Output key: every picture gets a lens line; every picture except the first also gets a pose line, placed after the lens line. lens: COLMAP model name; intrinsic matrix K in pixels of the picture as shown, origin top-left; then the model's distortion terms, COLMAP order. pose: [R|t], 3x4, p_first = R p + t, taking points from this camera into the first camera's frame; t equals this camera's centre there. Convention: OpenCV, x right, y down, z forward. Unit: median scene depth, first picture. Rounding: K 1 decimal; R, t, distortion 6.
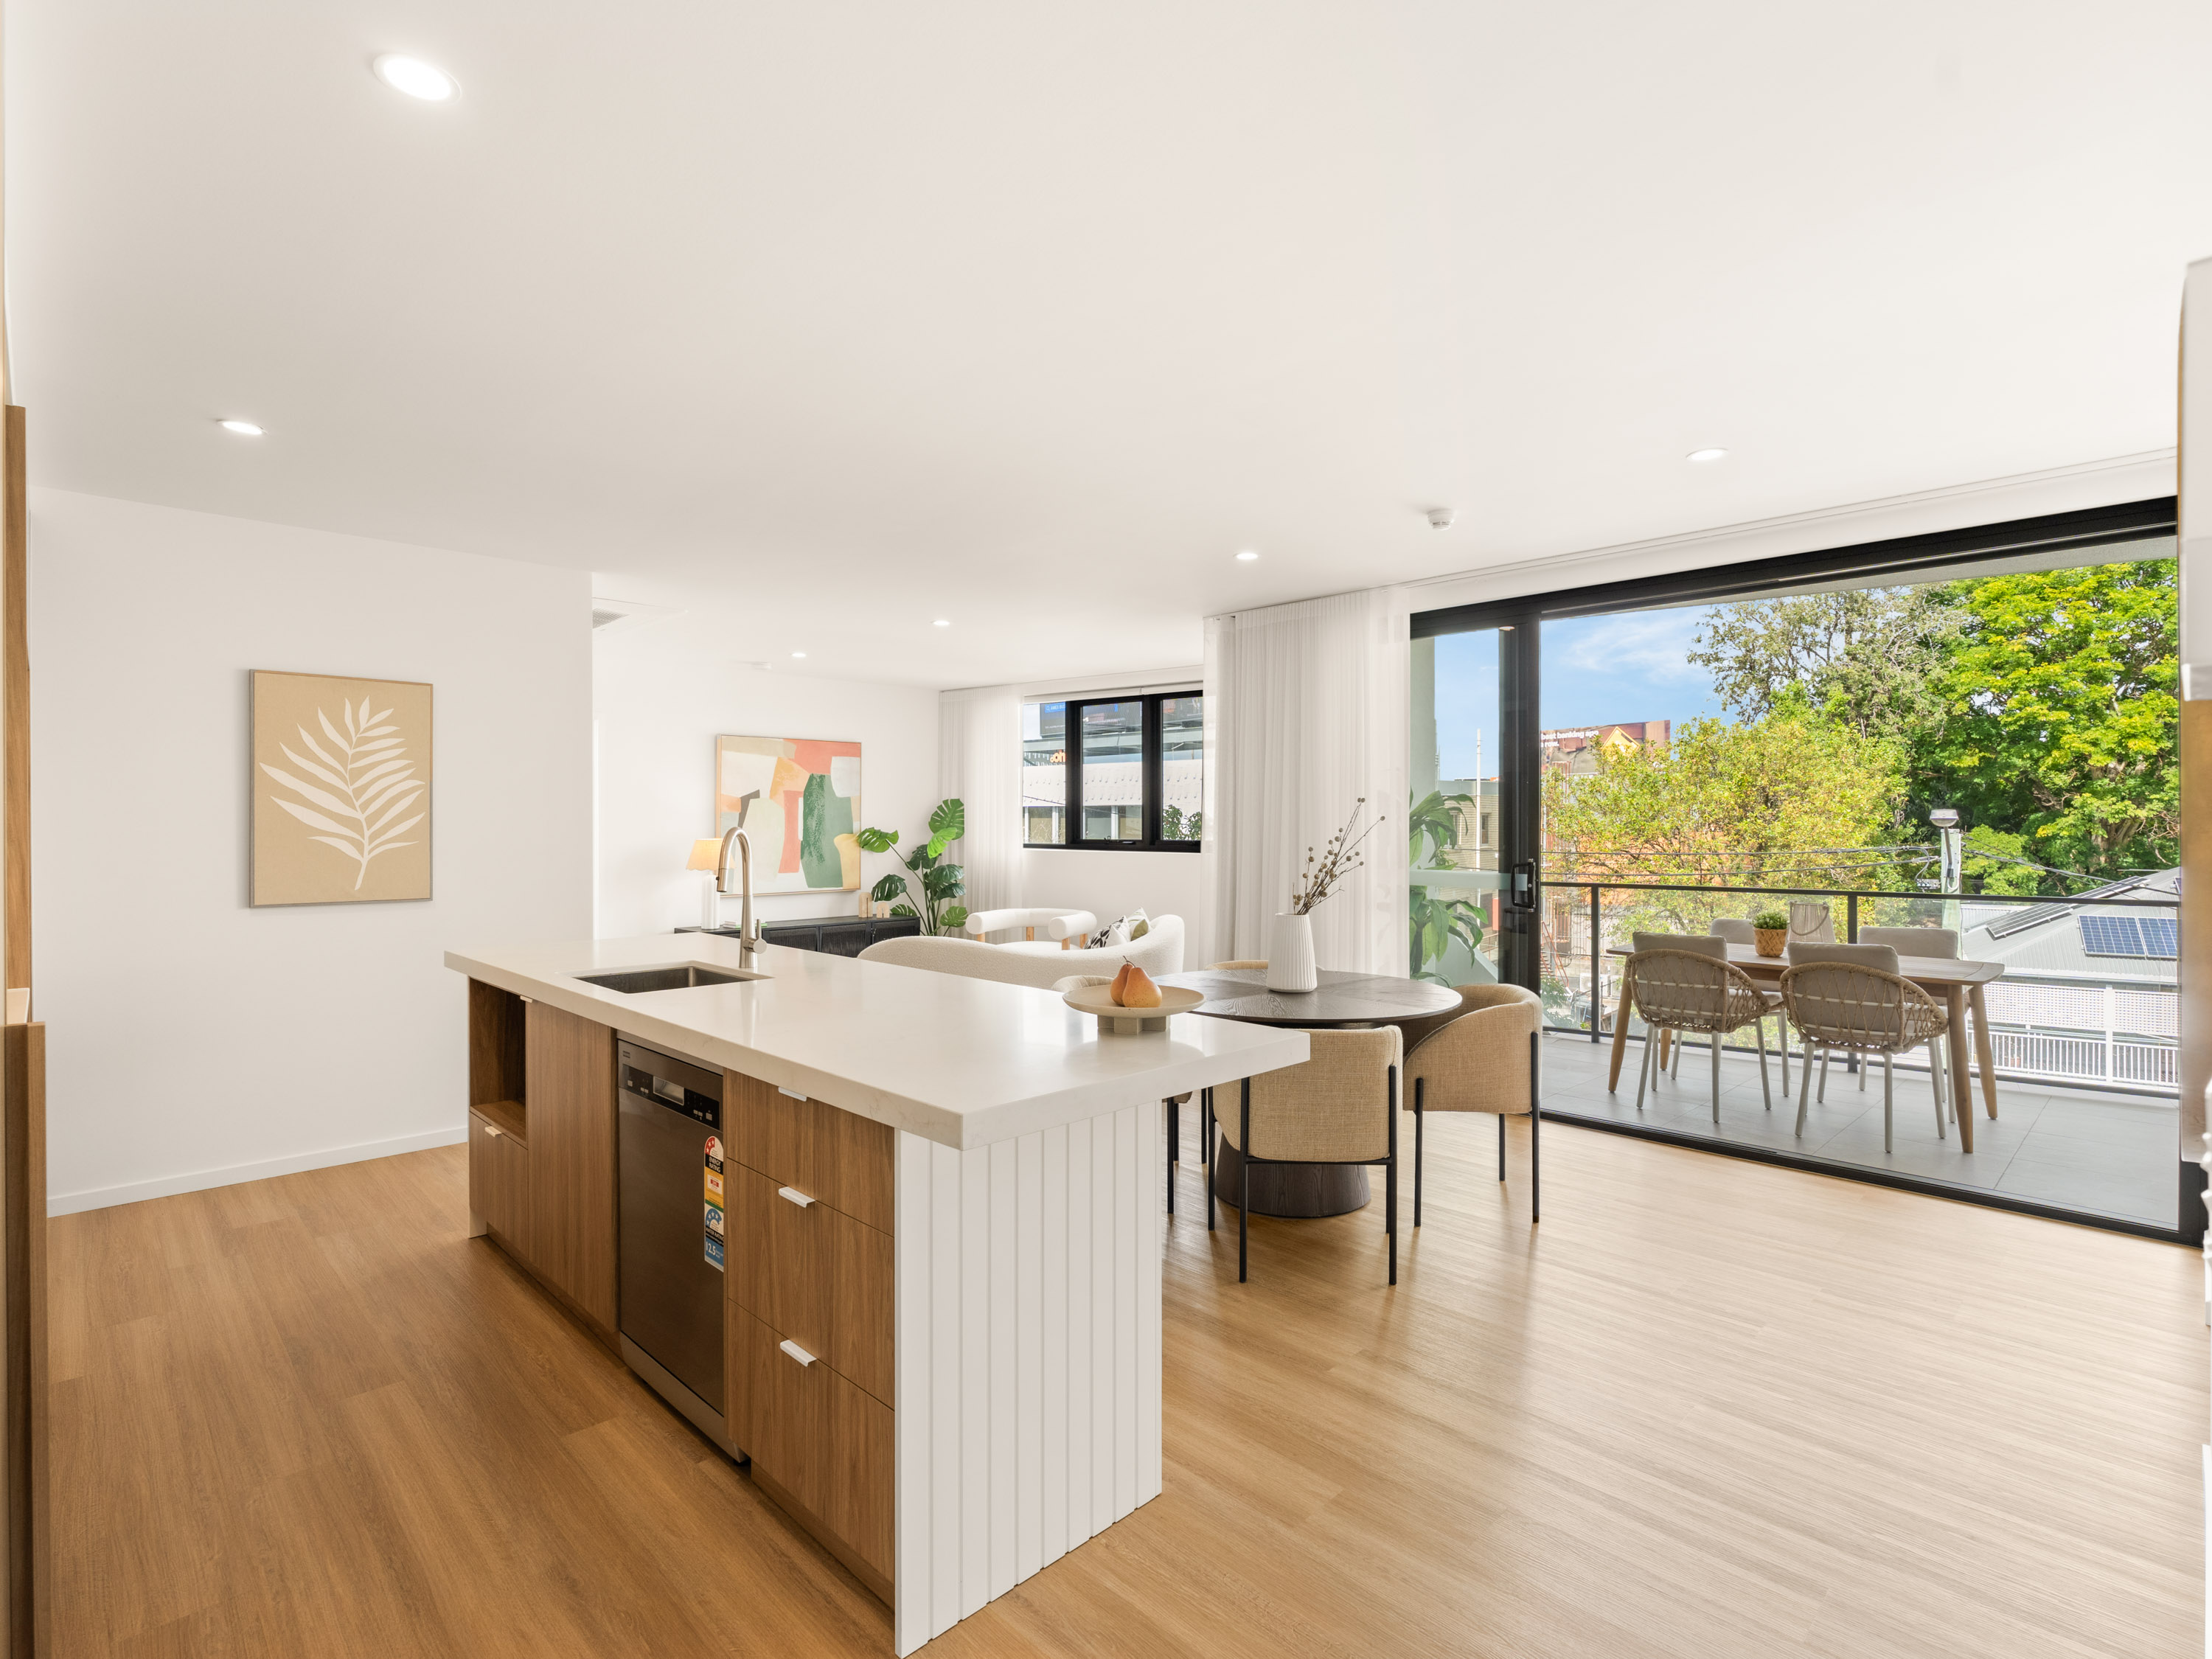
lens RADIAL K [[1095.8, 0, 1097.3], [0, 1095.8, 820.3], [0, 0, 1]] dist [0.008121, -0.000364]
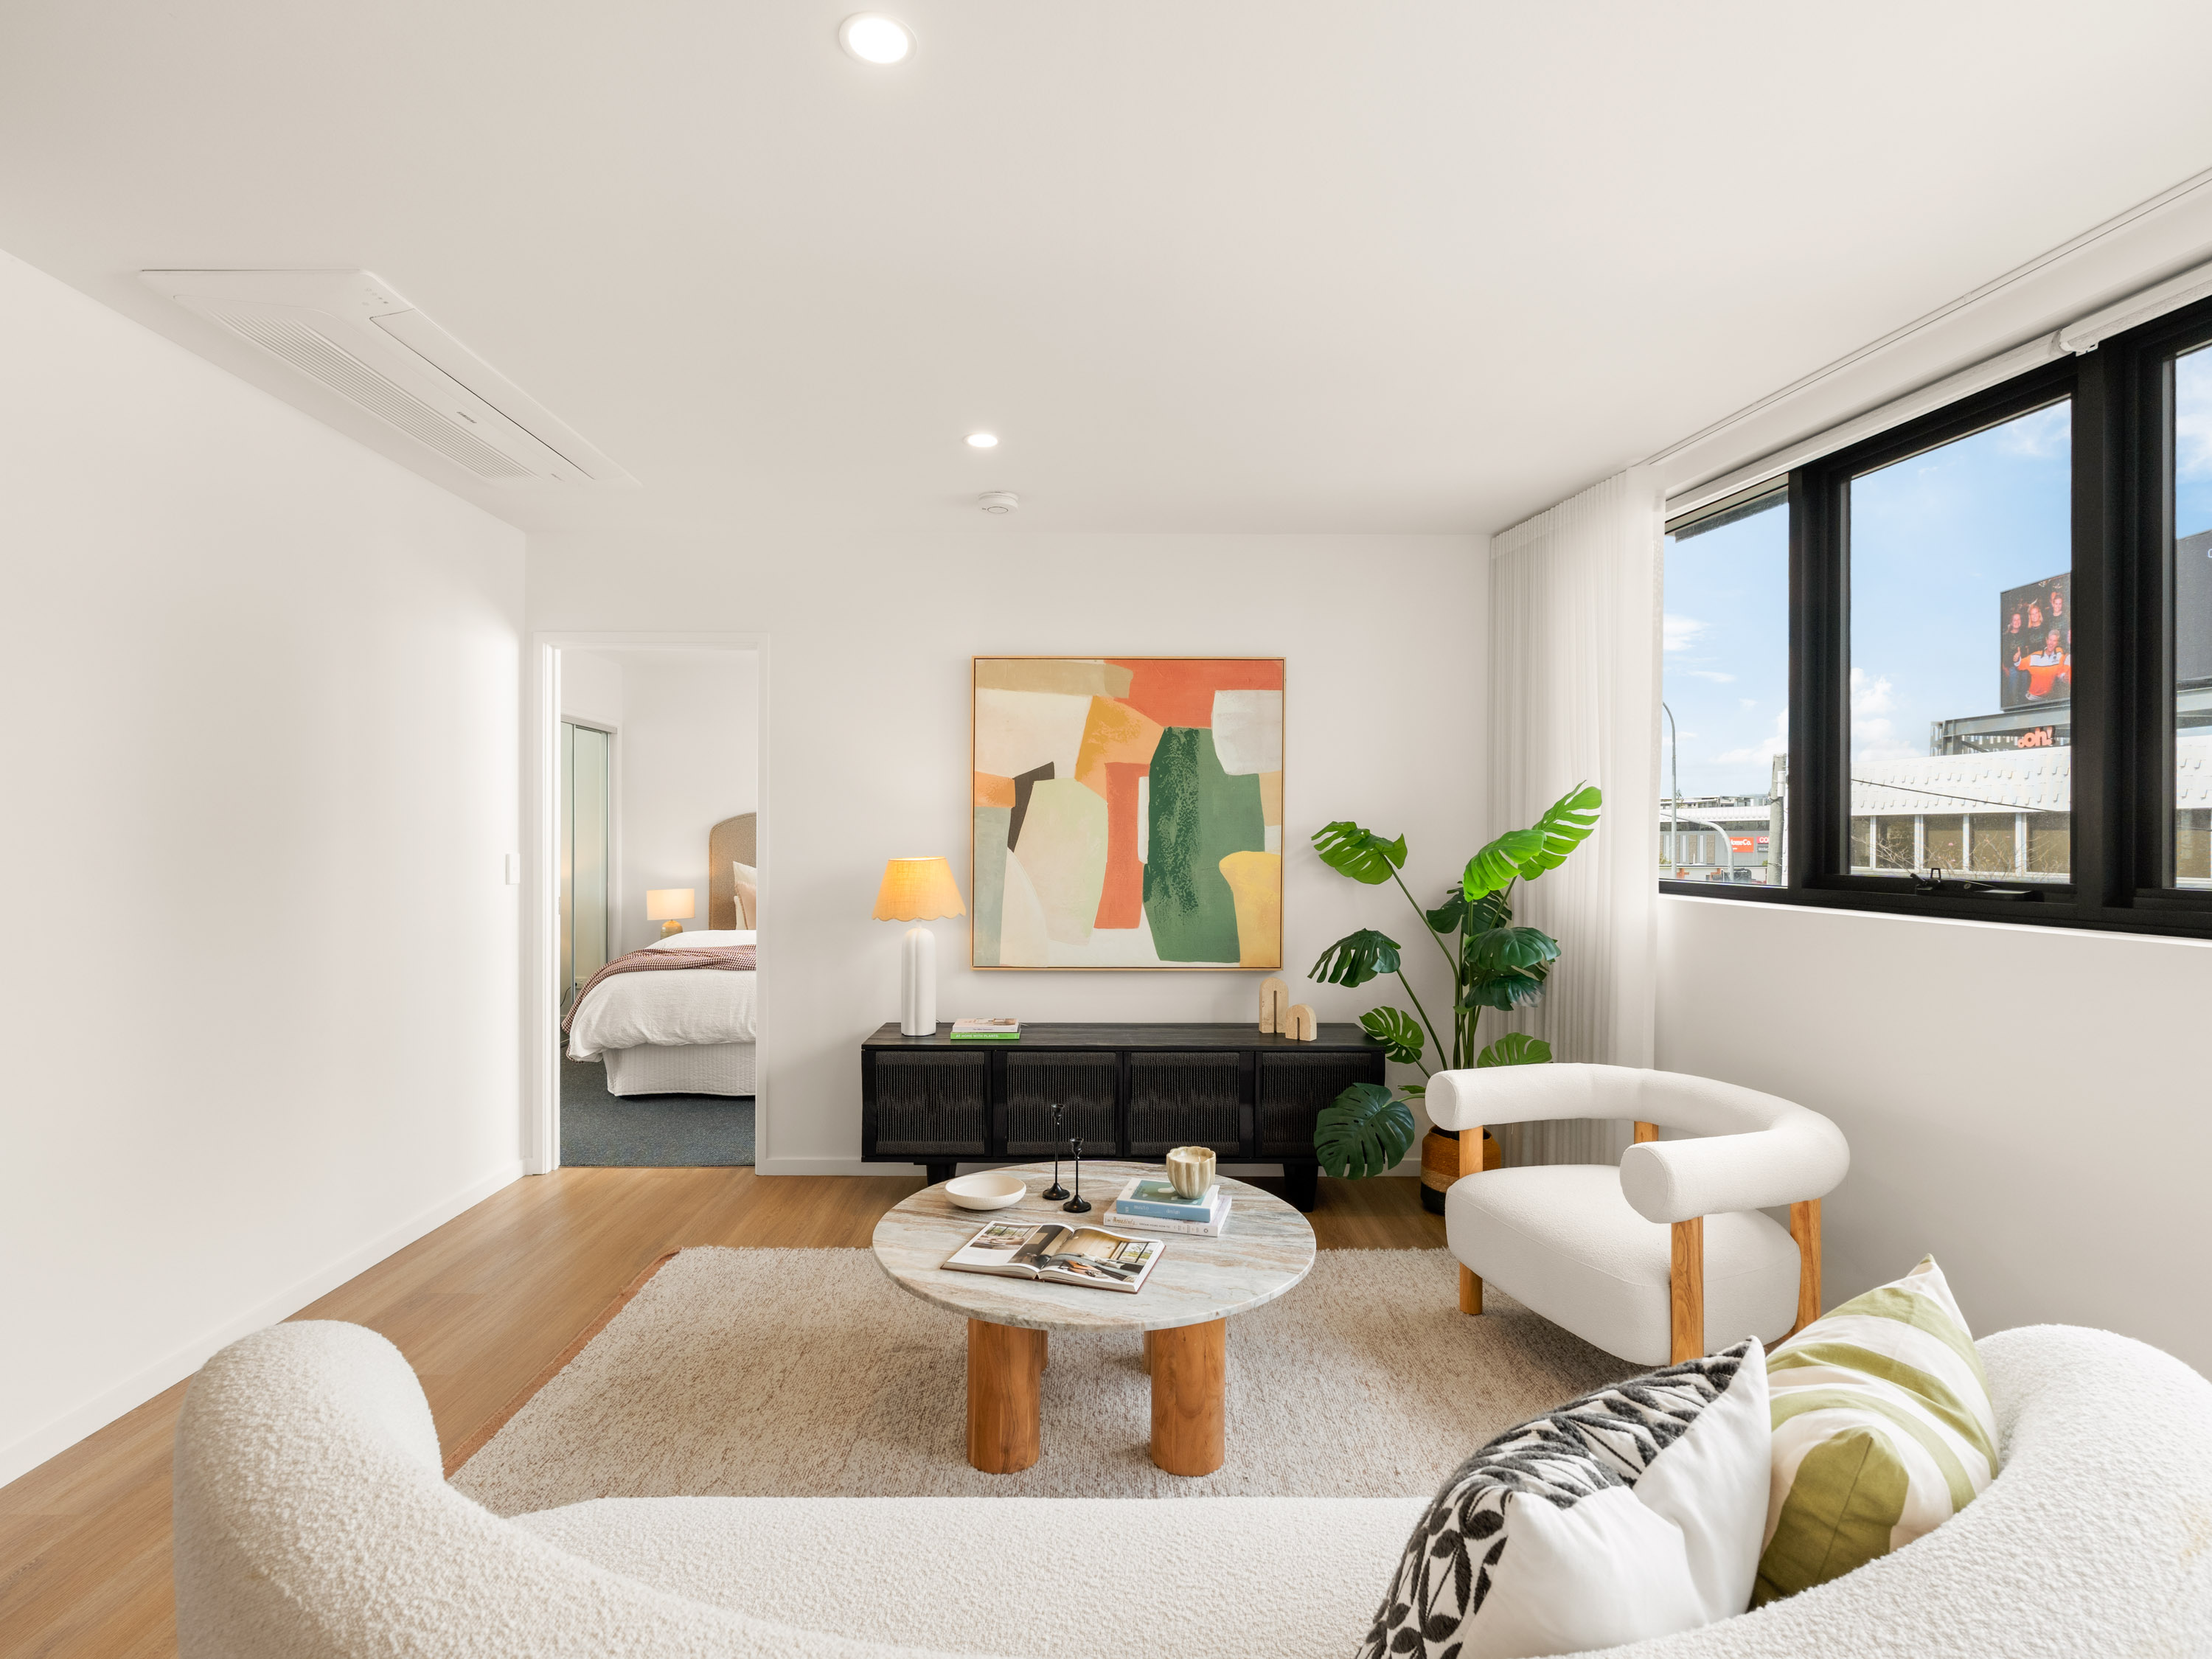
lens RADIAL K [[1095.8, 0, 1098.6], [0, 1095.8, 828.5], [0, 0, 1]] dist [0.008121, -0.000364]
pose [[0.724778, -0.003111, -0.688975, 0.054158], [-0.002269, 0.999974, -0.006903, 0.005915], [0.688978, 0.006566, 0.724752, 0.625782]]
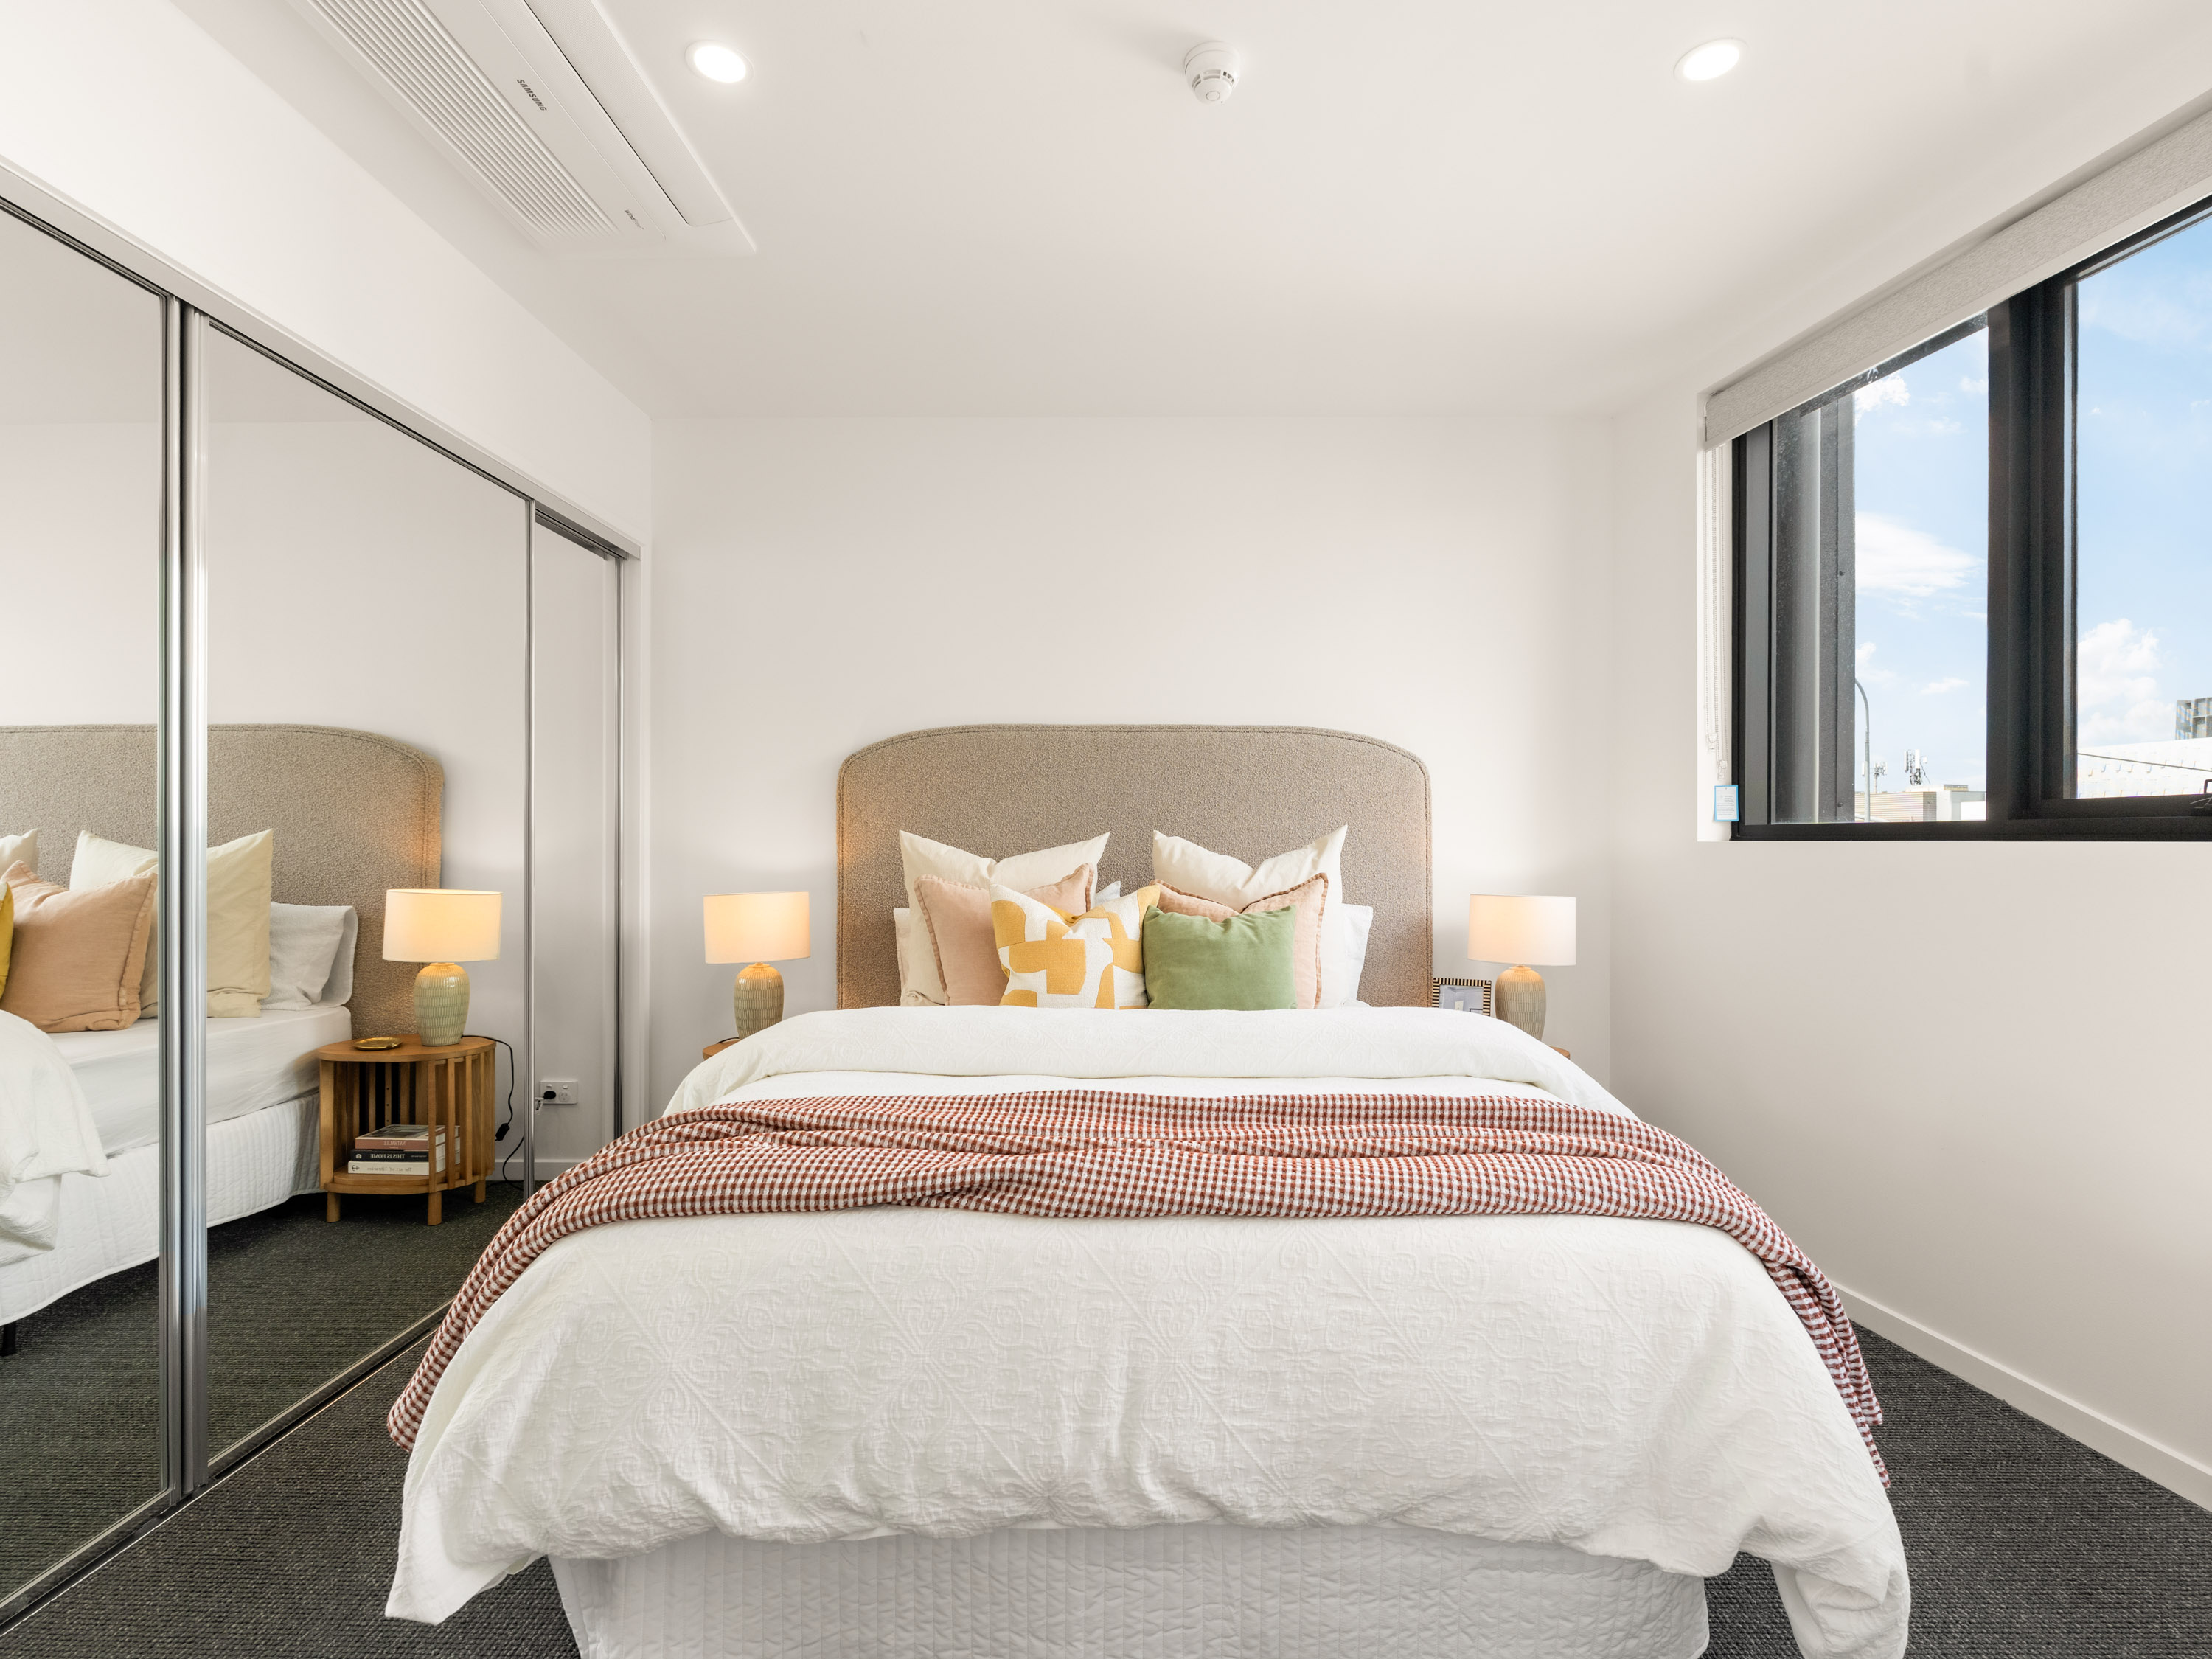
lens RADIAL K [[1095.8, 0, 1112.7], [0, 1095.8, 845.3], [0, 0, 1]] dist [0.008121, -0.000364]
pose [[0.704389, 0.005834, -0.709790, -0.427005], [-0.003109, 0.999982, 0.005134, 0.029575], [0.709807, -0.001410, 0.704395, 0.838406]]
